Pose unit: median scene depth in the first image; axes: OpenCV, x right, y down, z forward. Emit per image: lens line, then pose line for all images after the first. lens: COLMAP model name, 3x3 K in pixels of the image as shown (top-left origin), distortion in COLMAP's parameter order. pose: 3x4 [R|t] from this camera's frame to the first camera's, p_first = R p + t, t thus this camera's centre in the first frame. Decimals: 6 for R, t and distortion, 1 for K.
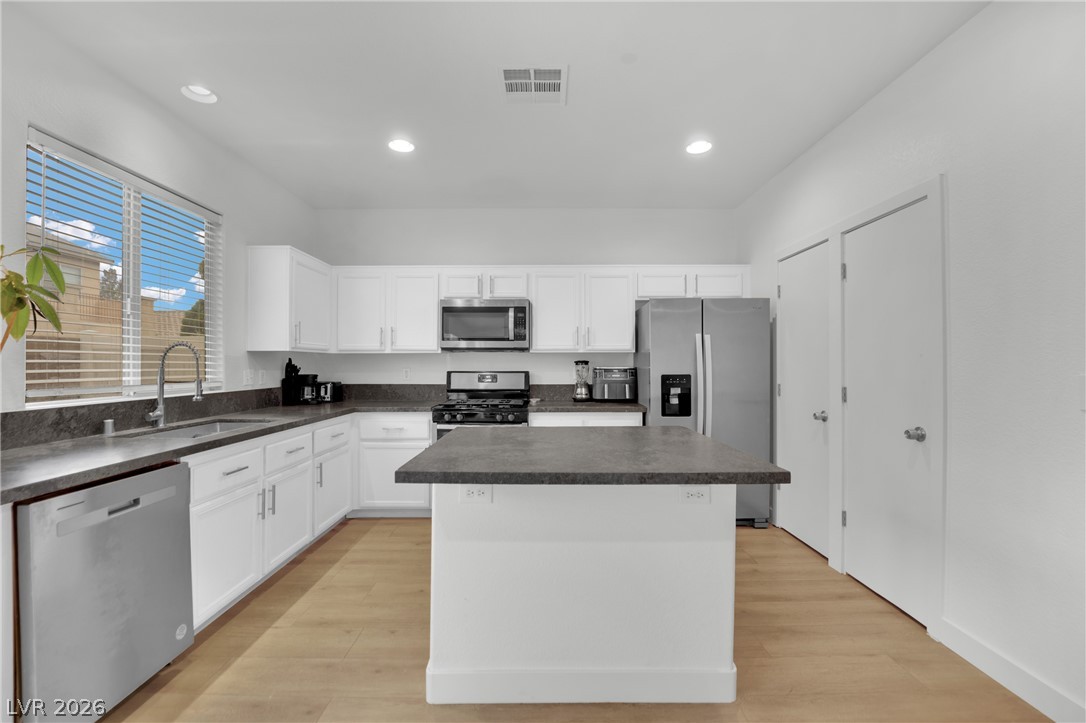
lens RADIAL K [[456.5, 0, 544.1], [0, 456.5, 362.5], [0, 0, 1]] dist [-0.003266, -0.000373]
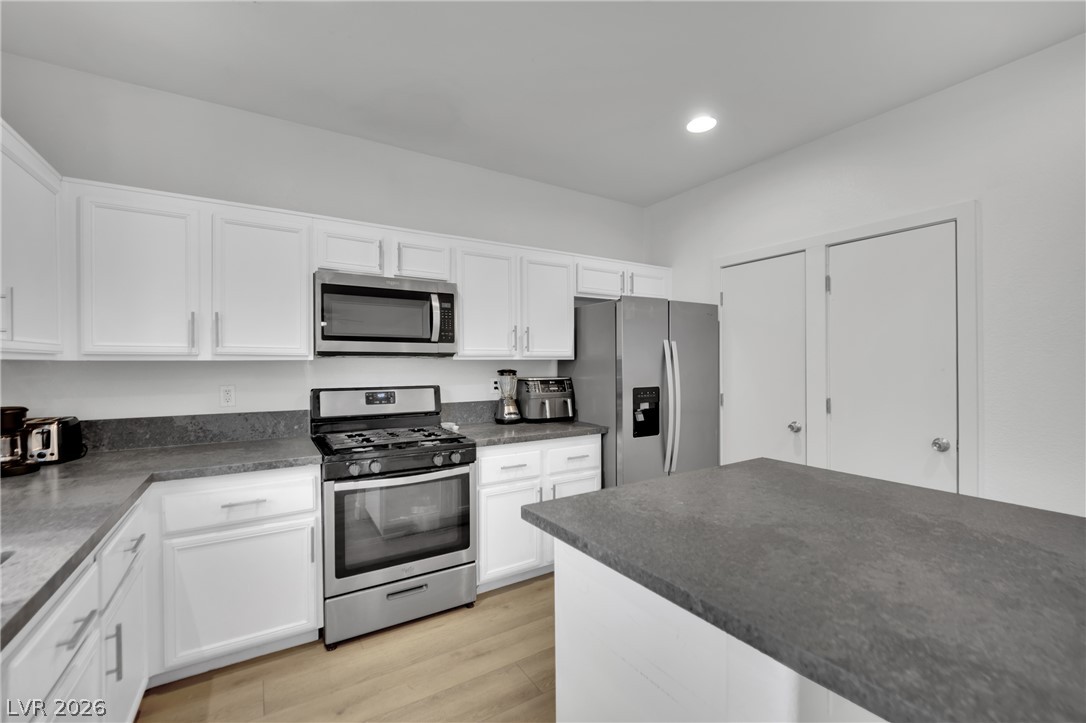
lens RADIAL K [[456.5, 0, 543.1], [0, 456.5, 362.9], [0, 0, 1]] dist [-0.003266, -0.000373]
pose [[0.850106, -0.001499, 0.526609, -0.287584], [-0.000340, 0.999994, 0.003396, -0.019474], [-0.526611, -0.003066, 0.850101, 0.330751]]
